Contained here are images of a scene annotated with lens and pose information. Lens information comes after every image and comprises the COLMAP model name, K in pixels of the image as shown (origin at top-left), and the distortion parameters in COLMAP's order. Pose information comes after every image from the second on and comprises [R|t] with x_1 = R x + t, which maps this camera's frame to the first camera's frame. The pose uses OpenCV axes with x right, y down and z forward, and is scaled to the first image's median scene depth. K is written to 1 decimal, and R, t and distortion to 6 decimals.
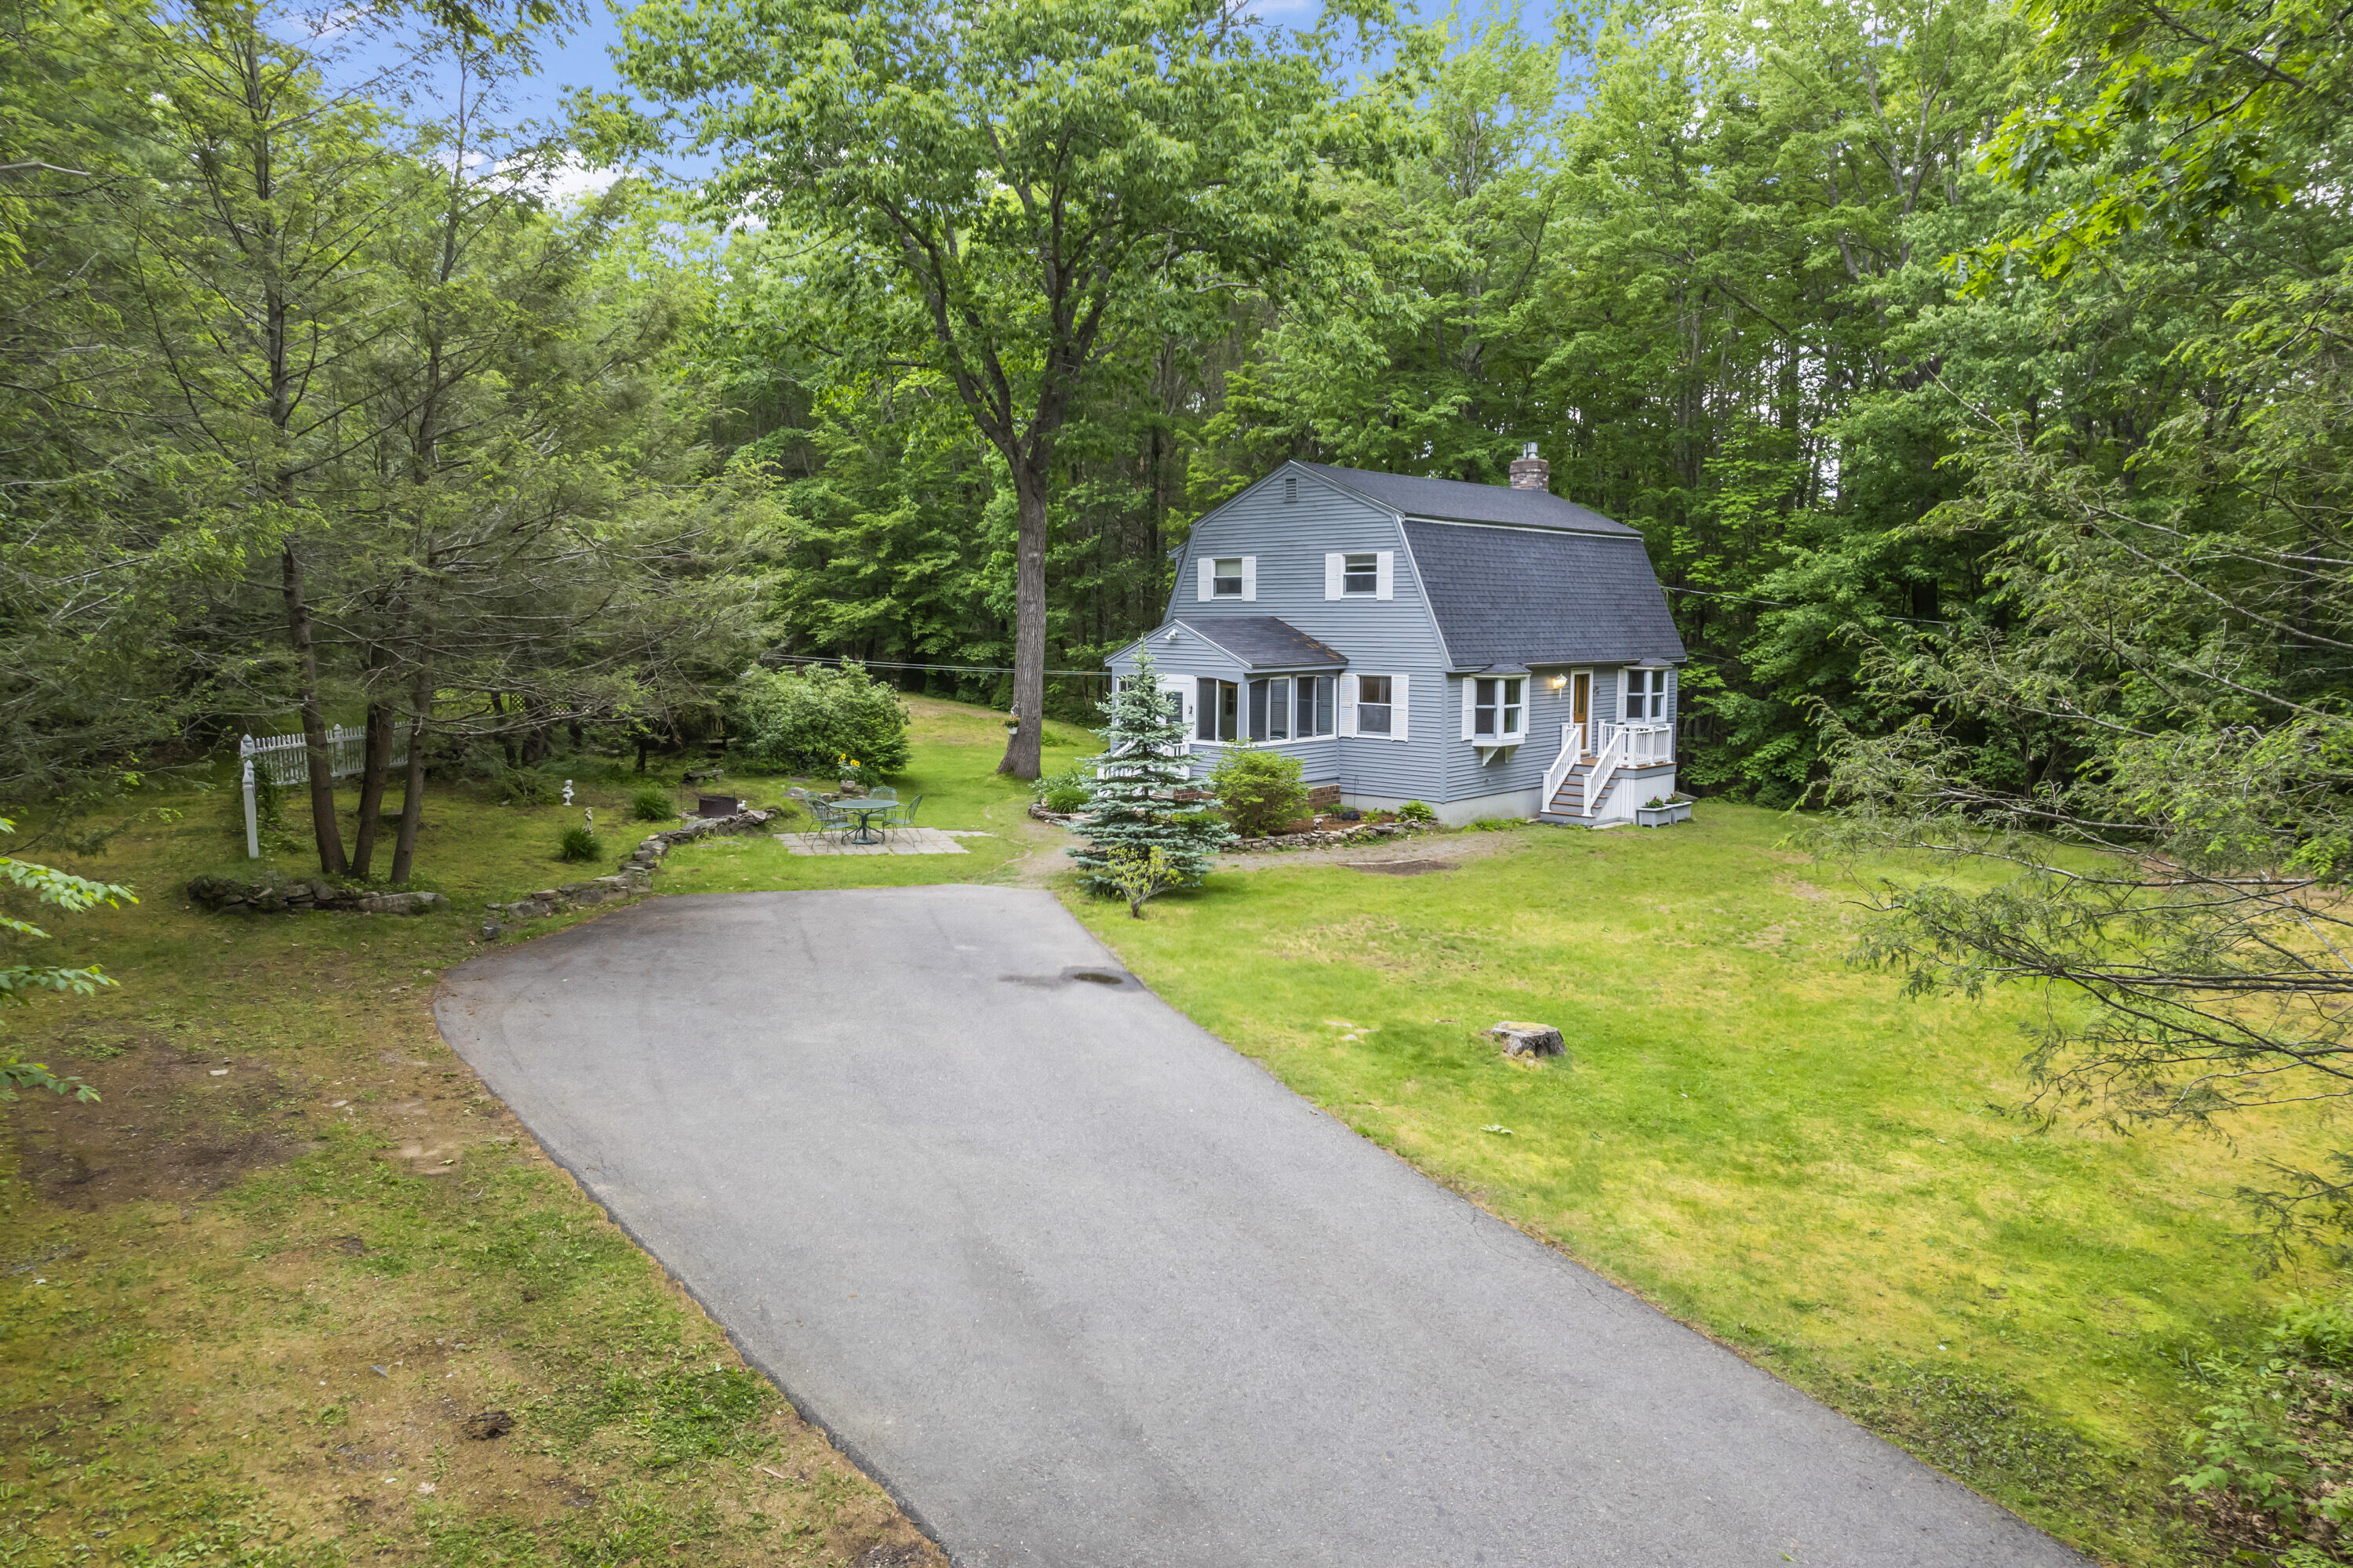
lens RADIAL K [[1516.2, 0, 1189.5], [0, 1516.2, 780.7], [0, 0, 1]] dist [-0.056686, 0.036636]
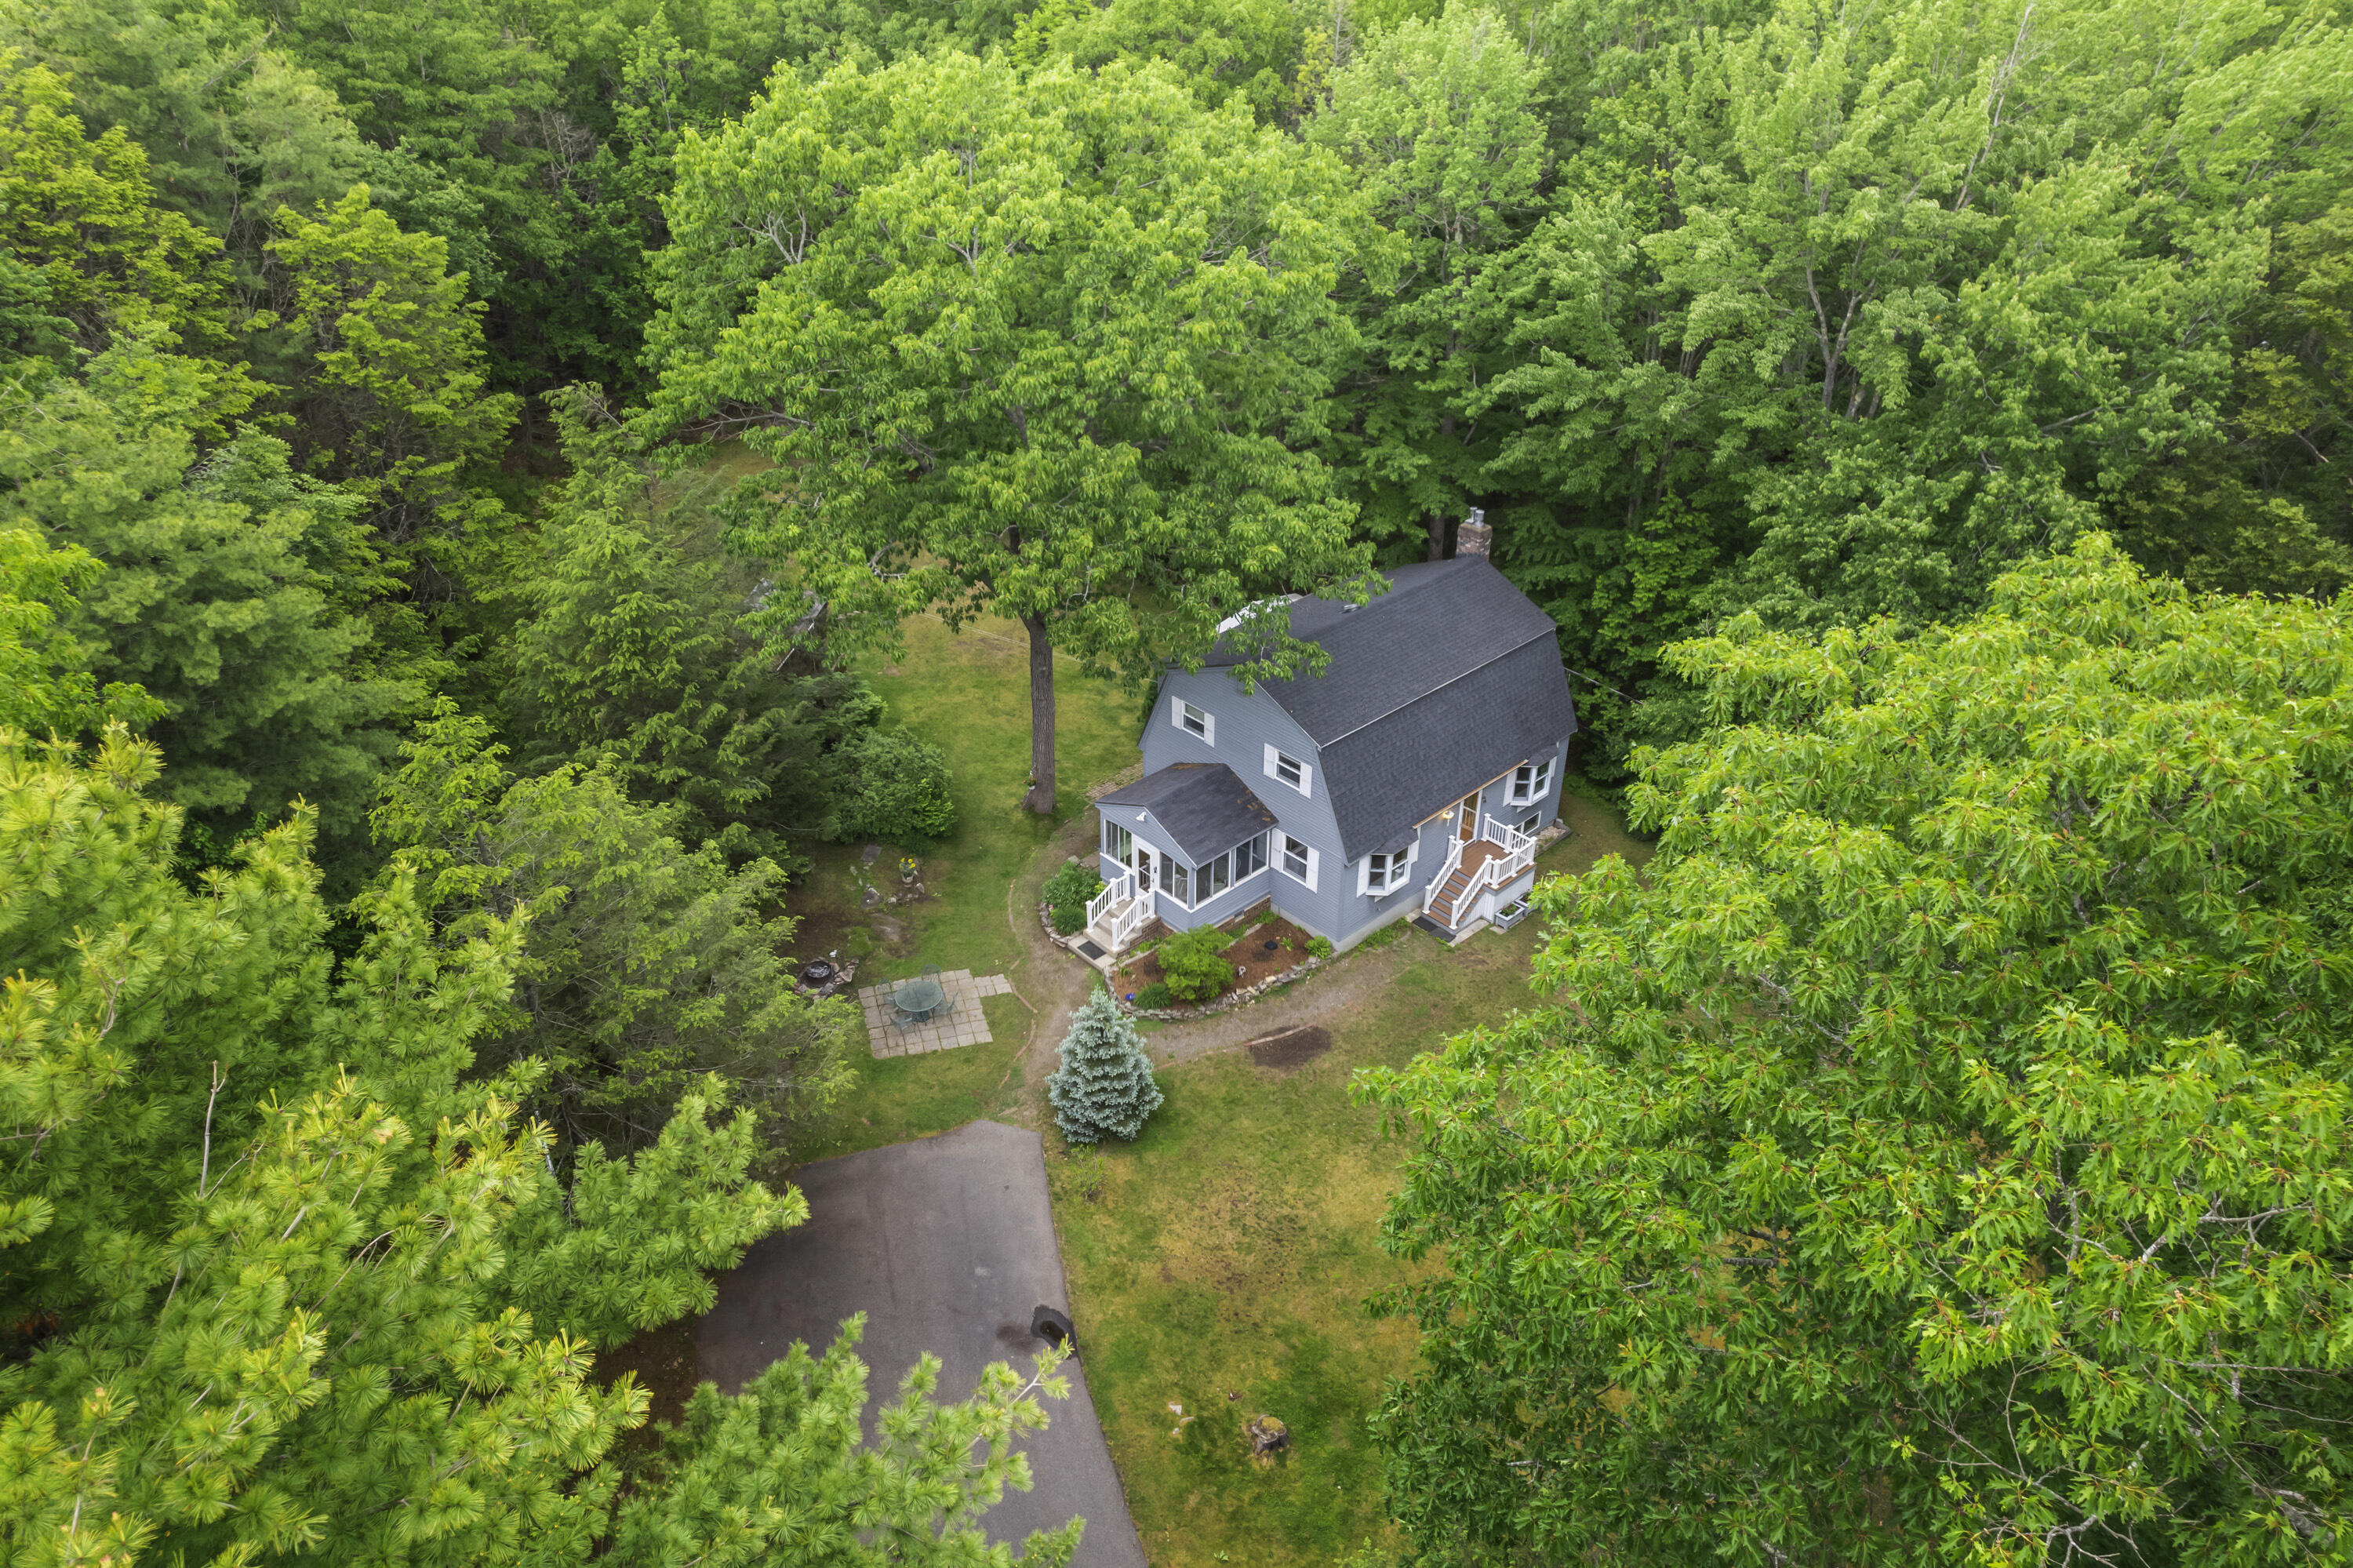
lens RADIAL K [[1516.2, 0, 1186.3], [0, 1516.2, 776.7], [0, 0, 1]] dist [-0.056686, 0.036636]
pose [[0.998220, 0.035707, -0.047768, 0.085801], [-0.011459, 0.900869, 0.433940, -0.674152], [0.058528, -0.432620, 0.899675, -0.164740]]
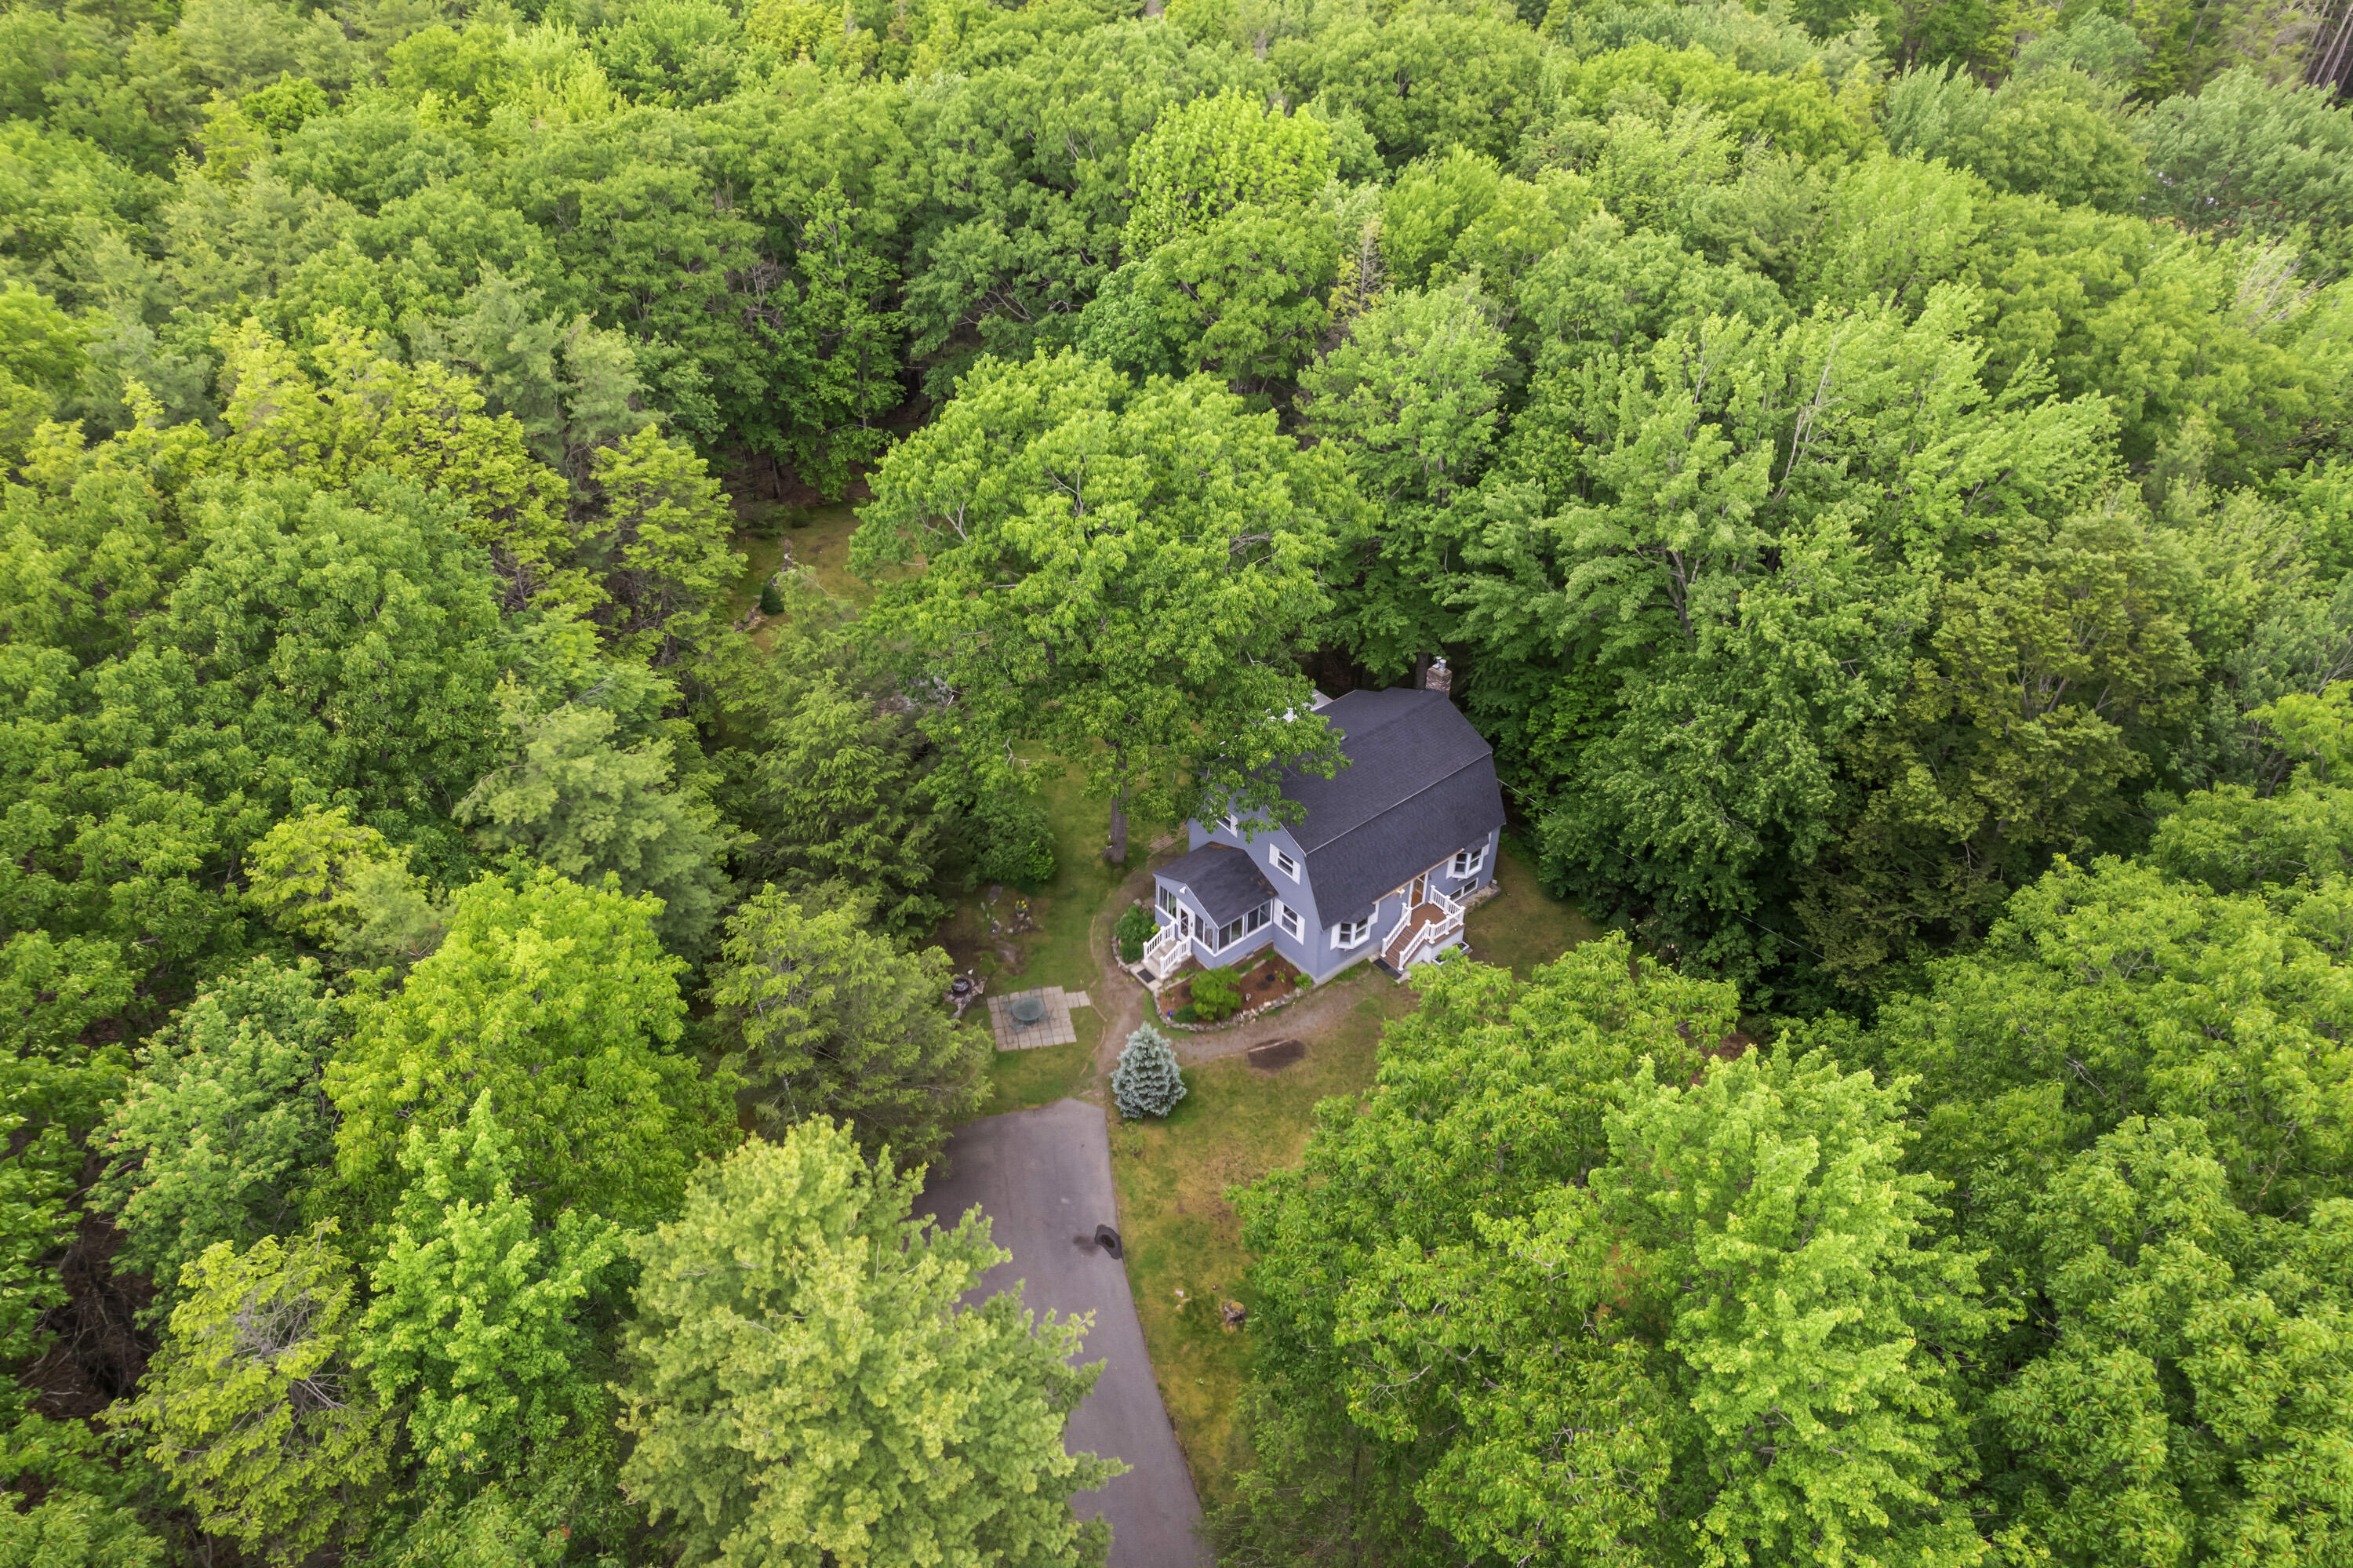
lens RADIAL K [[1516.2, 0, 1181.4], [0, 1516.2, 781.5], [0, 0, 1]] dist [-0.056686, 0.036636]
pose [[0.991212, 0.081332, -0.104325, 0.168270], [-0.015045, 0.852848, 0.521942, -1.165566], [0.131424, -0.515786, 0.846577, -0.529918]]
